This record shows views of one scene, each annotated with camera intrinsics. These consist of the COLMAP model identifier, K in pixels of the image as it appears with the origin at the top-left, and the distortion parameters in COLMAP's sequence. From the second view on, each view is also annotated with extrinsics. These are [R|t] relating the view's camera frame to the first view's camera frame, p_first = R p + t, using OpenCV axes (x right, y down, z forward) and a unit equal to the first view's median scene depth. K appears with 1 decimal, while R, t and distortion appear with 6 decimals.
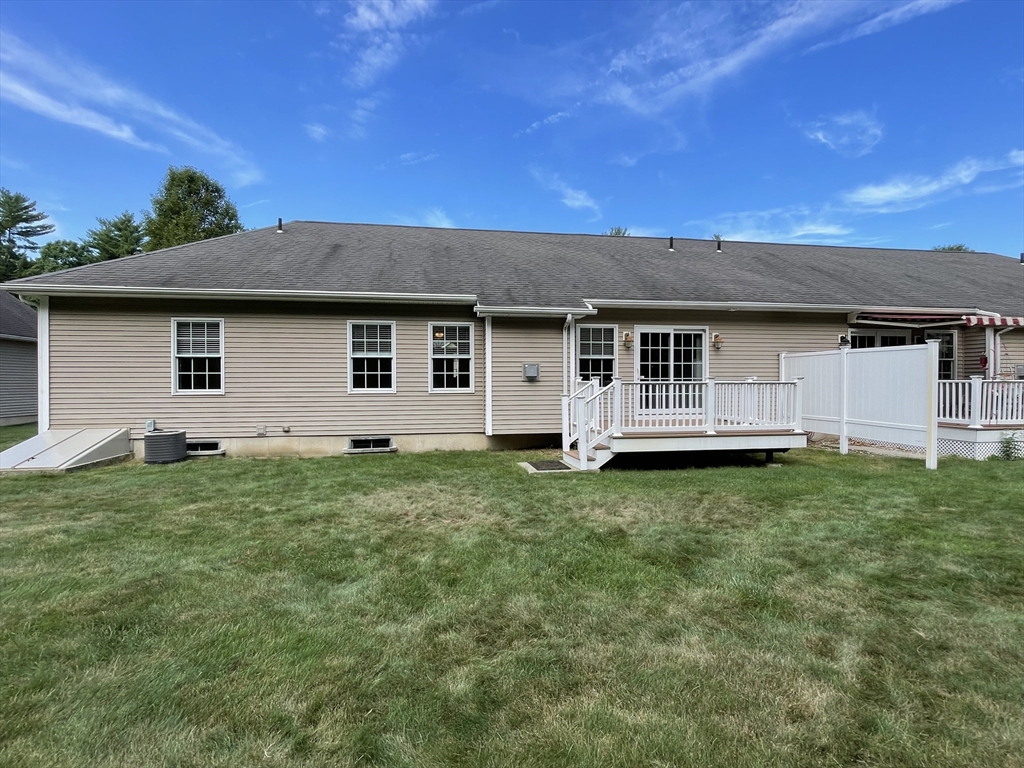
lens RADIAL K [[502.5, 0, 510.8], [0, 502.5, 385.6], [0, 0, 1]] dist [0.004342, -0.000083]
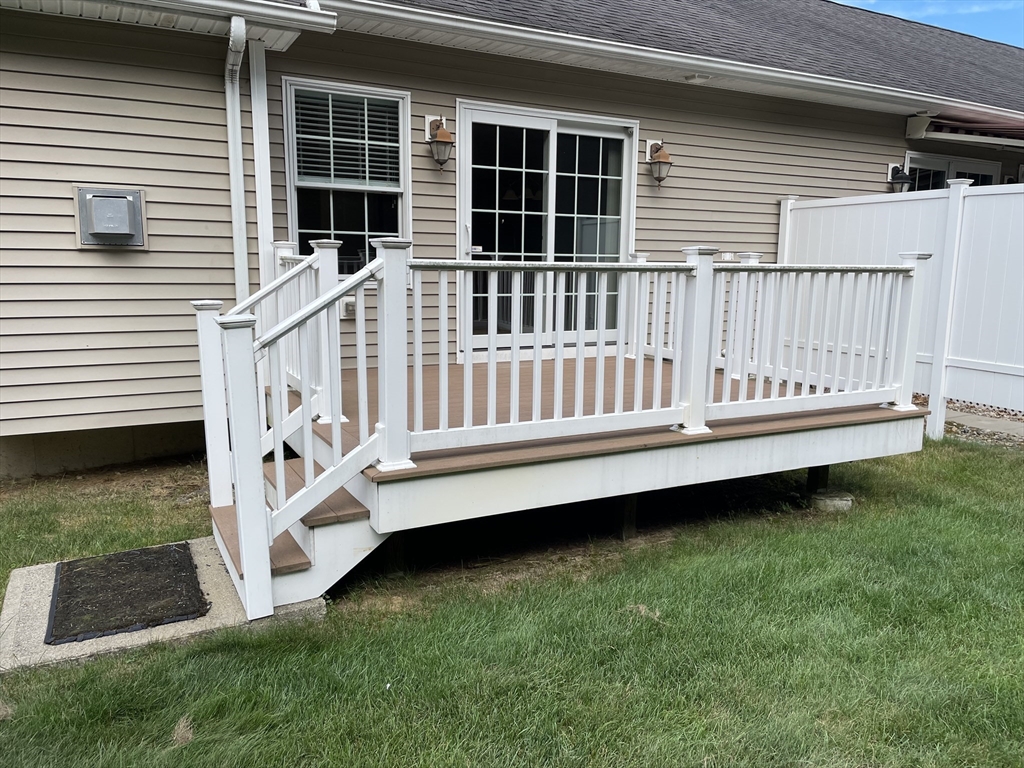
lens RADIAL K [[770.4, 0, 514.3], [0, 770.4, 388.5], [0, 0, 1]] dist [0.052159, -0.007378]
pose [[0.949449, -0.034616, 0.312007, 0.105865], [-0.013748, 0.988363, 0.151490, -0.001677], [-0.313620, -0.148122, 0.937925, 0.439260]]
